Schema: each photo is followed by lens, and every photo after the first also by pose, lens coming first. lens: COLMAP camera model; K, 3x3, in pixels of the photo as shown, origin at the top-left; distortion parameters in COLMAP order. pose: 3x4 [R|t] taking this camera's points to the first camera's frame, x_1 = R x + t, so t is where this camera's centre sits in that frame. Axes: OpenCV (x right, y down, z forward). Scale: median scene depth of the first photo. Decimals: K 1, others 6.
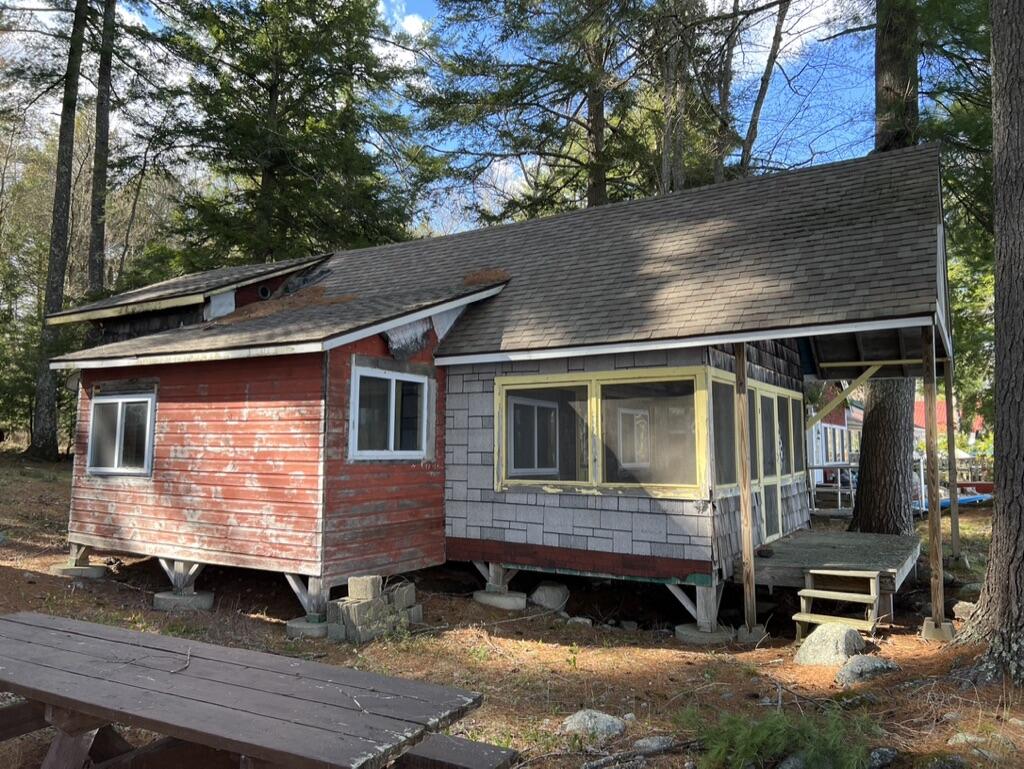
lens RADIAL K [[776.2, 0, 512.8], [0, 776.2, 382.3], [0, 0, 1]] dist [0.036969, -0.027135]
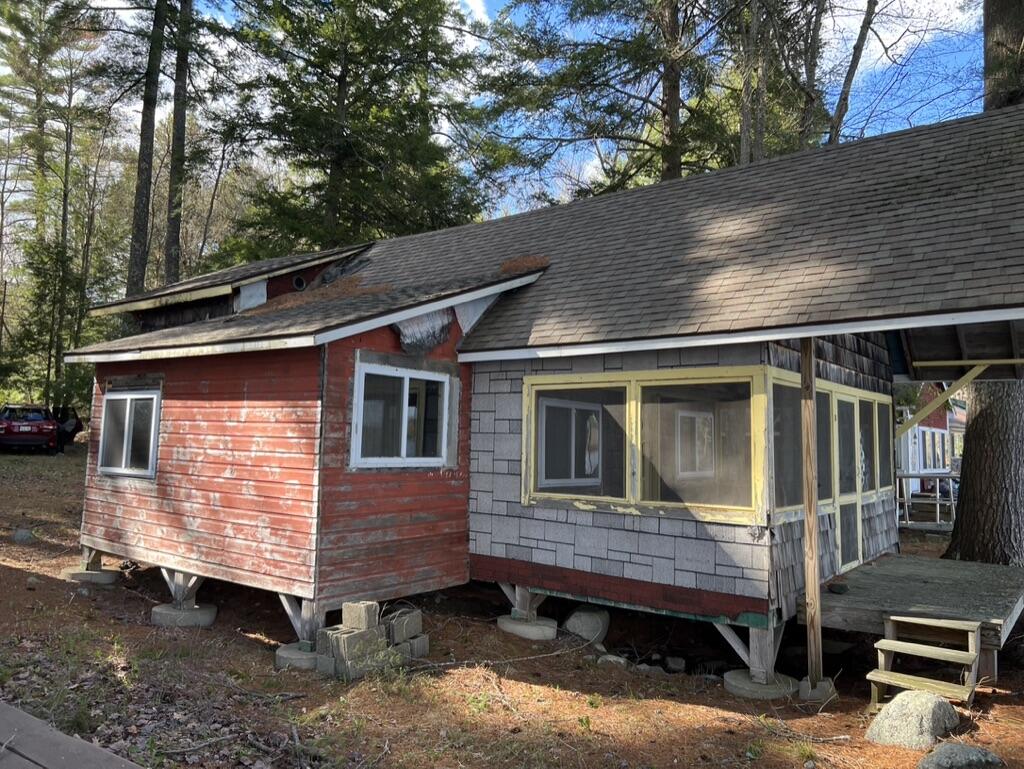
lens RADIAL K [[776.2, 0, 513.3], [0, 776.2, 382.4], [0, 0, 1]] dist [0.036969, -0.027135]
pose [[0.994365, 0.010164, -0.105526, 0.056981], [-0.009365, 0.999924, 0.008059, -0.006038], [0.105599, -0.007025, 0.994384, 0.114980]]
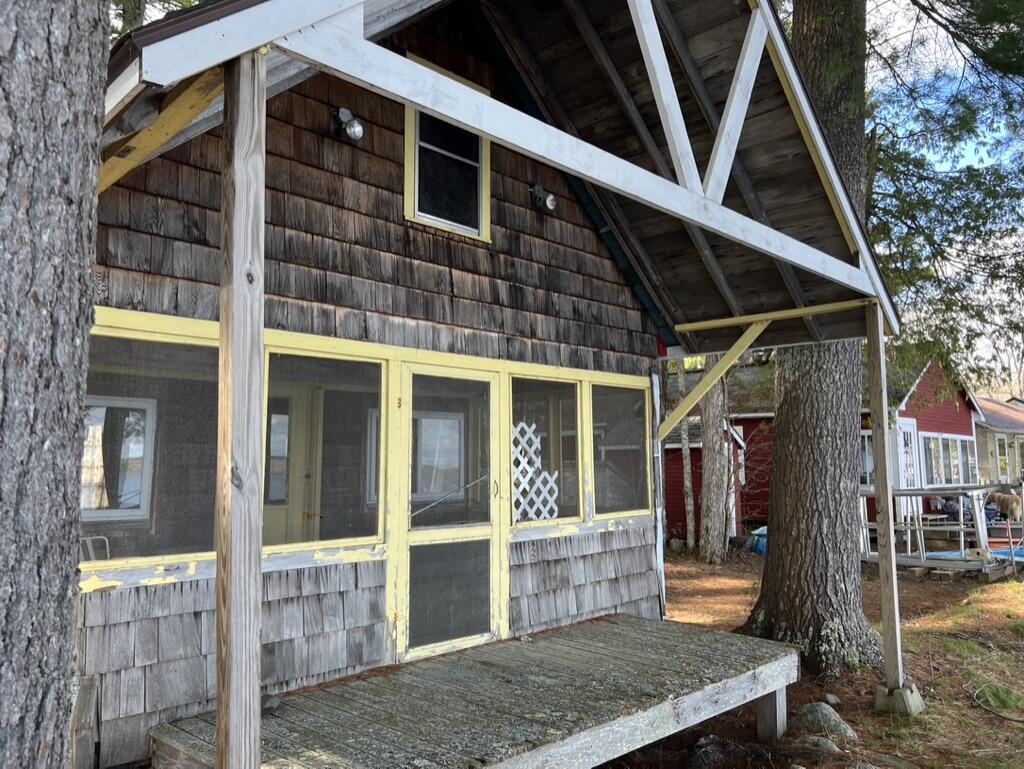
lens RADIAL K [[776.2, 0, 511.8], [0, 776.2, 386.2], [0, 0, 1]] dist [0.036969, -0.027135]
pose [[0.975255, -0.027553, -0.219360, 0.522241], [0.024283, 0.999550, -0.017590, 0.037270], [0.219746, 0.011829, 0.975485, 0.530974]]
